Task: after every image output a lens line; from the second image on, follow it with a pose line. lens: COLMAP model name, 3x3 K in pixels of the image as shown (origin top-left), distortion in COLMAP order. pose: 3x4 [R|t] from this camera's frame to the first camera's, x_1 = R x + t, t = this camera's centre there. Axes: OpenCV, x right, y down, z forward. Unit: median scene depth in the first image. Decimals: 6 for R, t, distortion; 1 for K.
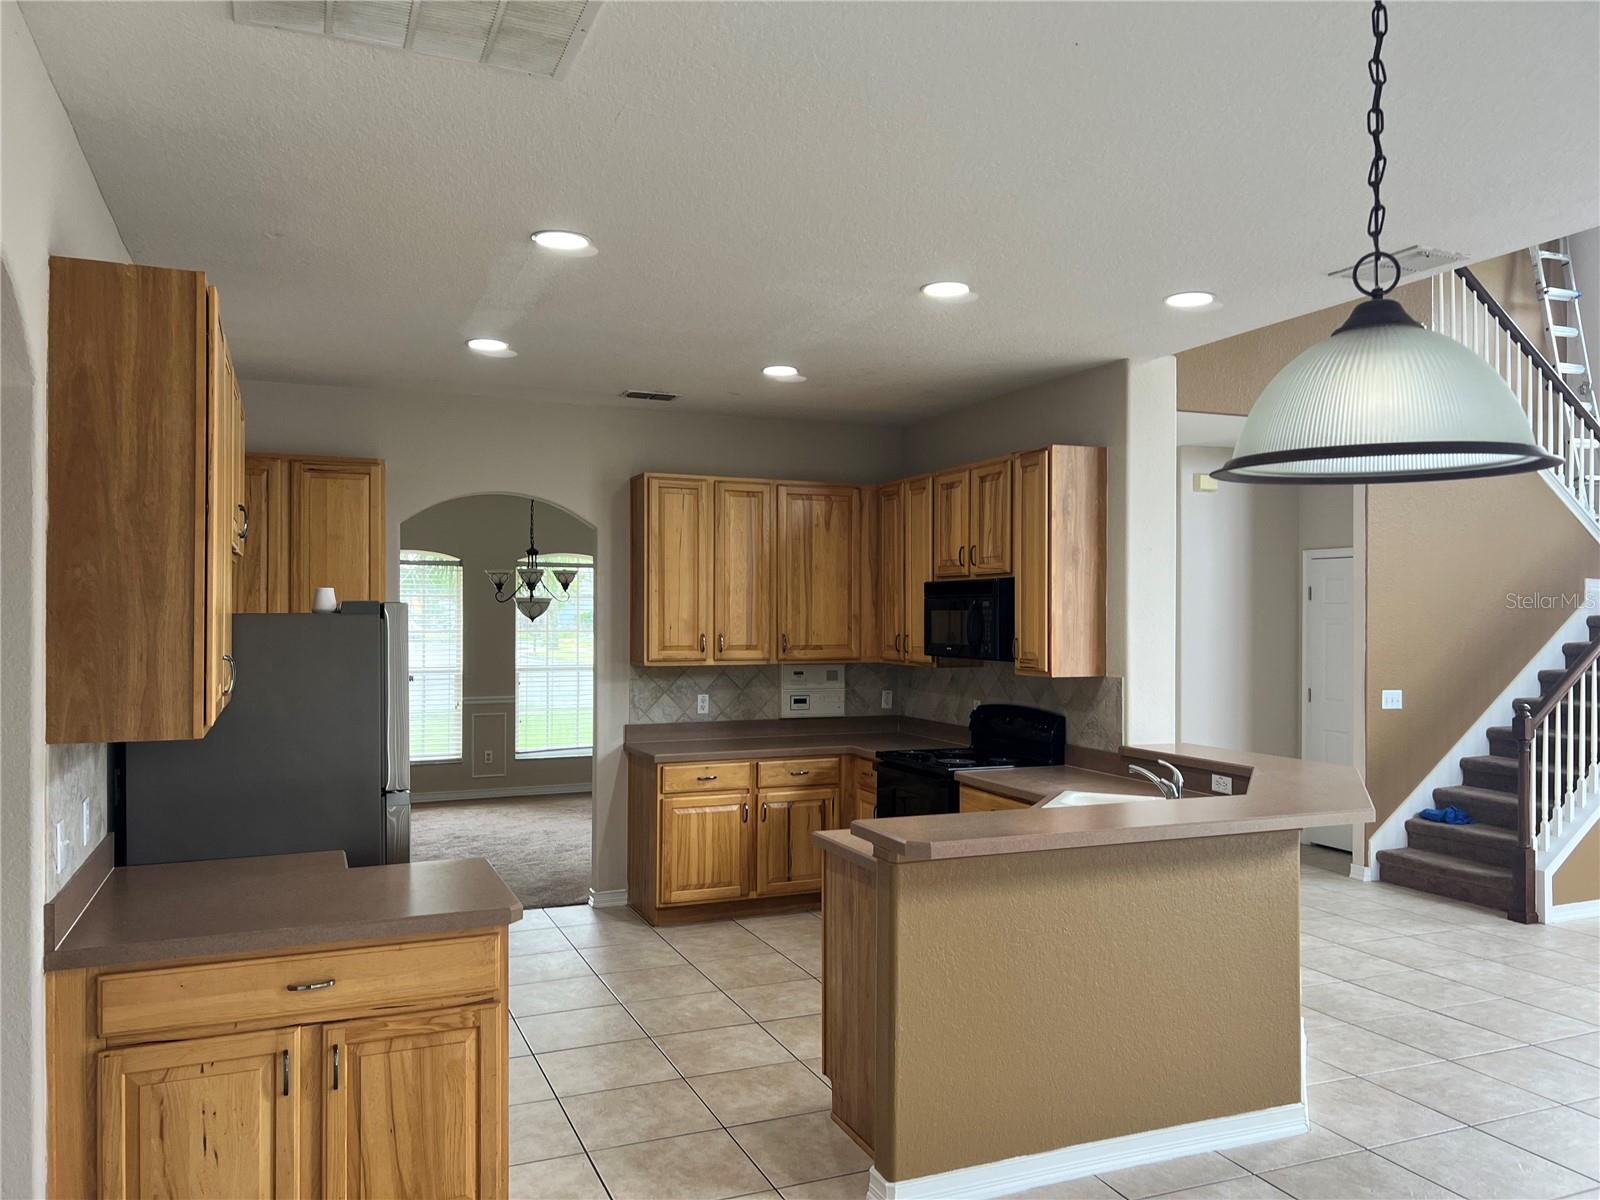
lens RADIAL K [[1213.0, 0, 814.4], [0, 1213.0, 609.3], [0, 0, 1]] dist [0.078847, -0.079745]
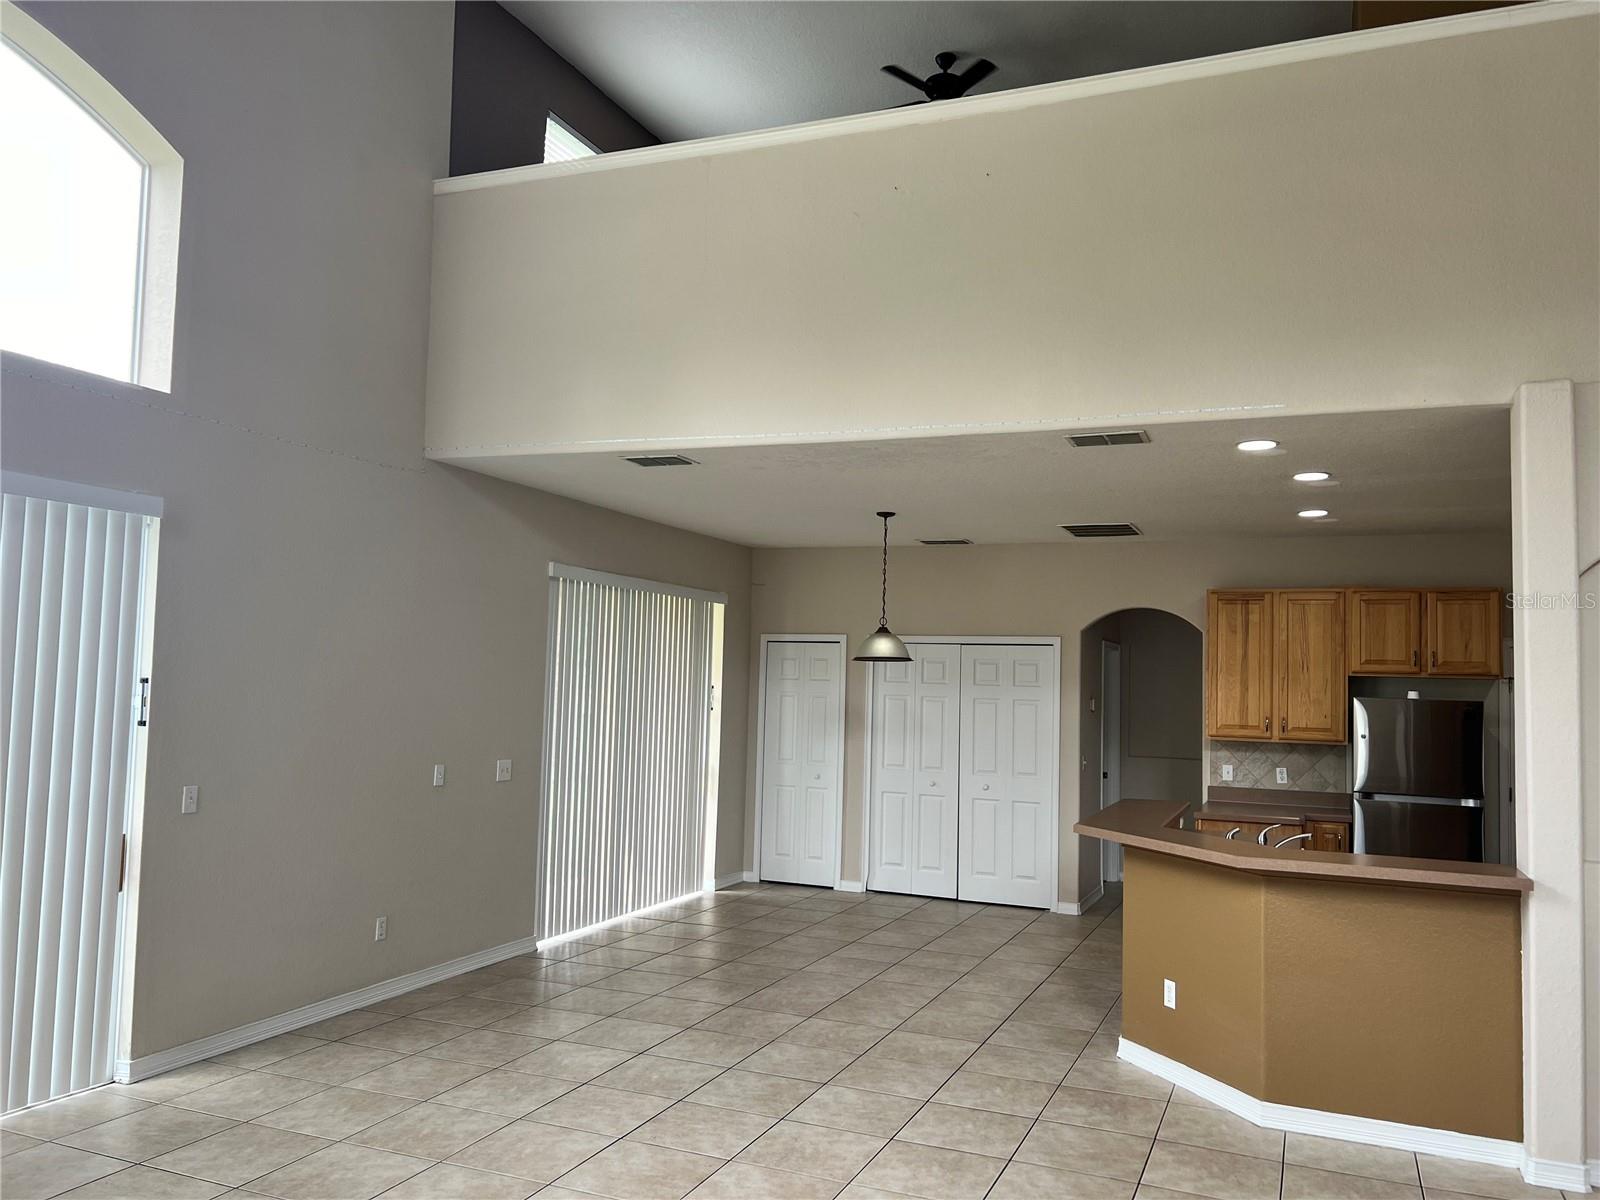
lens RADIAL K [[1213.0, 0, 814.4], [0, 1213.0, 609.3], [0, 0, 1]] dist [0.078847, -0.079745]
pose [[-0.718904, -0.065204, -0.692044, 1.198099], [-0.027923, 0.997496, -0.064977, 0.005965], [0.694548, -0.027388, -0.718925, 1.285703]]
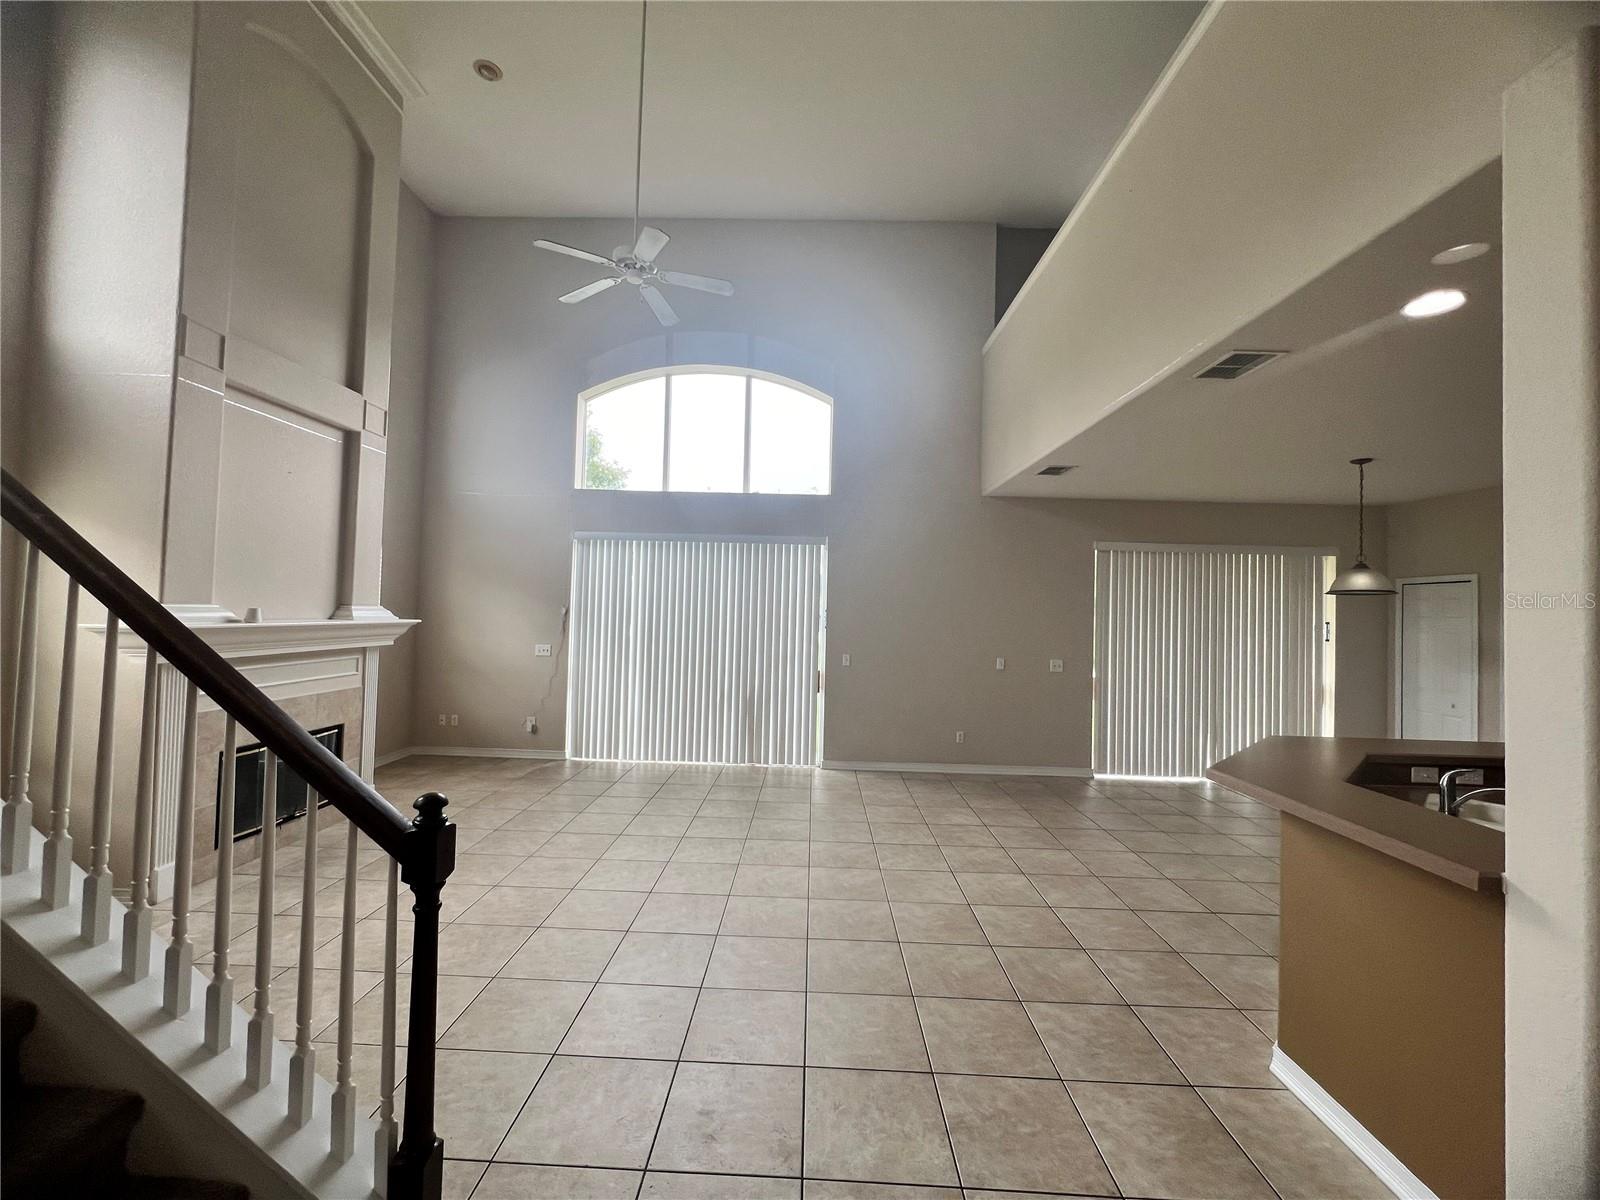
lens RADIAL K [[641.2, 0, 800.0], [0, 641.2, 600.0], [0, 0, 1]] dist [0.000000, 0.000080]
pose [[-0.906770, -0.018742, 0.421209, 0.454509], [-0.029472, 0.999385, -0.018980, 0.017358], [-0.420594, -0.029624, -0.906765, 1.383212]]
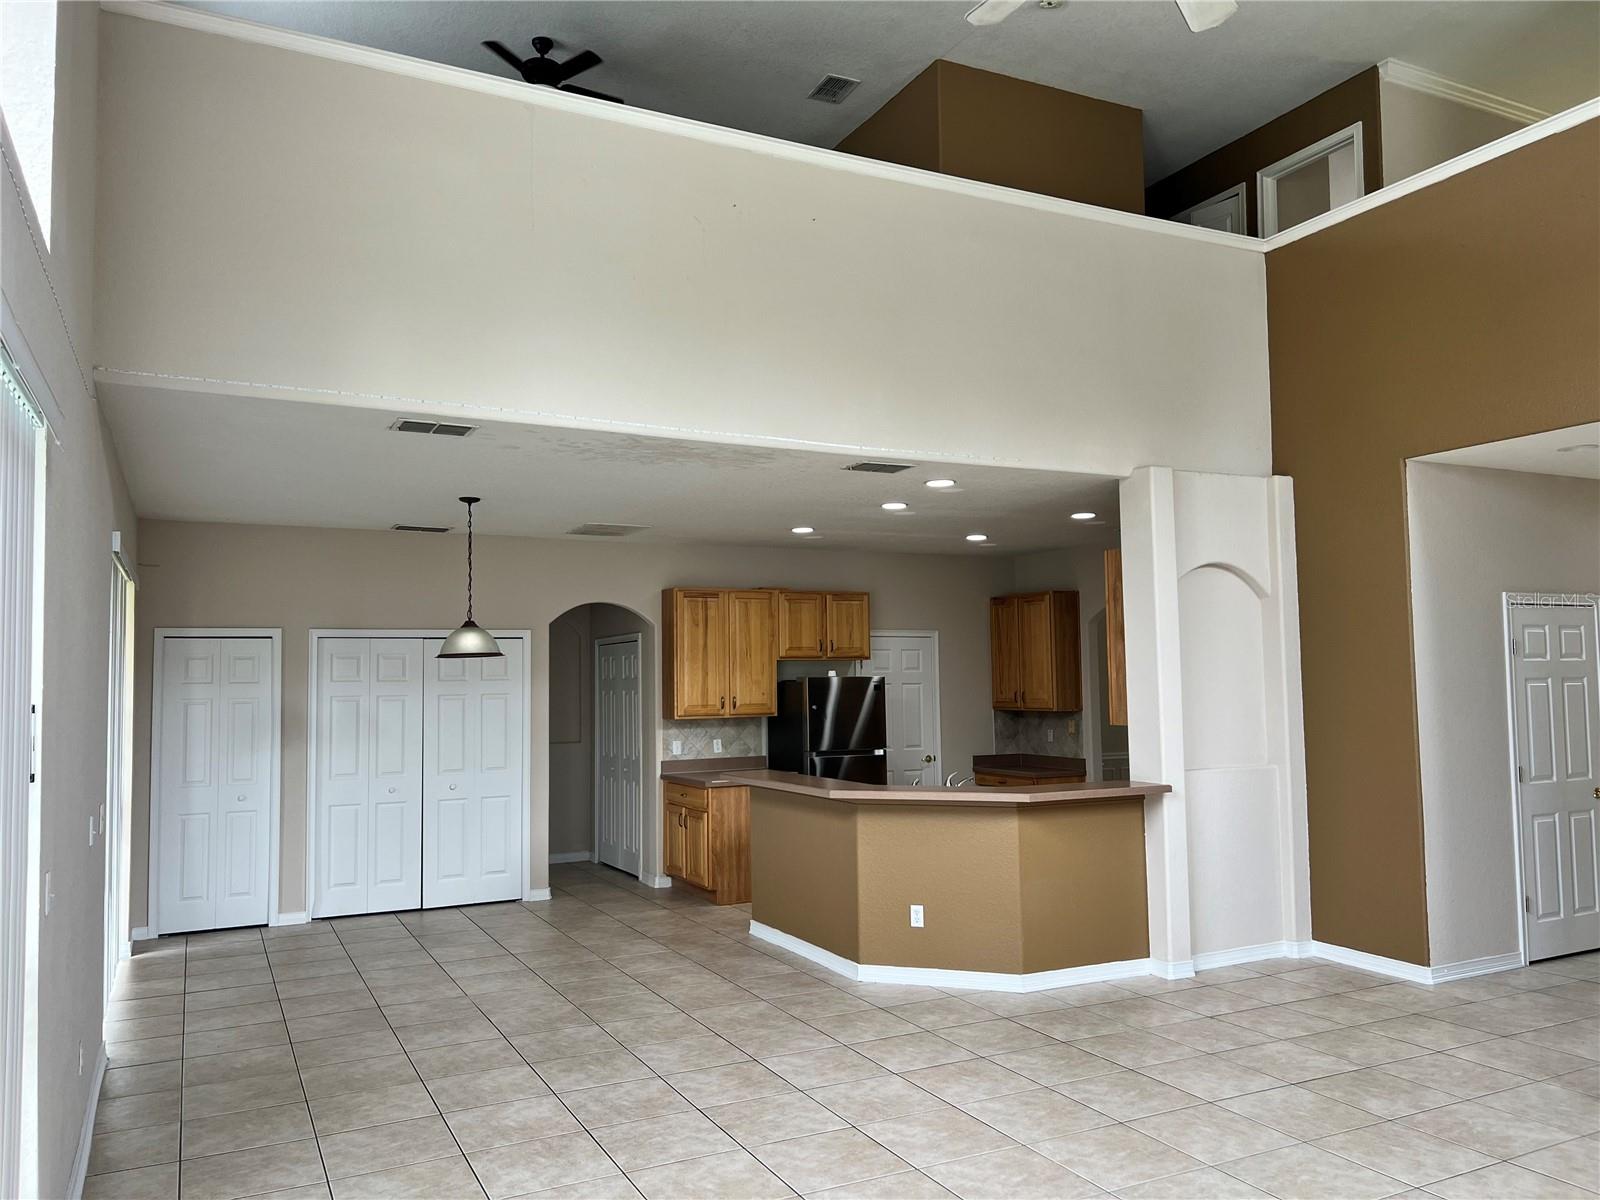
lens RADIAL K [[1213.0, 0, 814.4], [0, 1213.0, 609.3], [0, 0, 1]] dist [0.078847, -0.079745]
pose [[0.062151, -0.062342, -0.996118, 1.518385], [0.016188, 0.997979, -0.061448, 0.008153], [0.997935, -0.012306, 0.063035, 0.602254]]
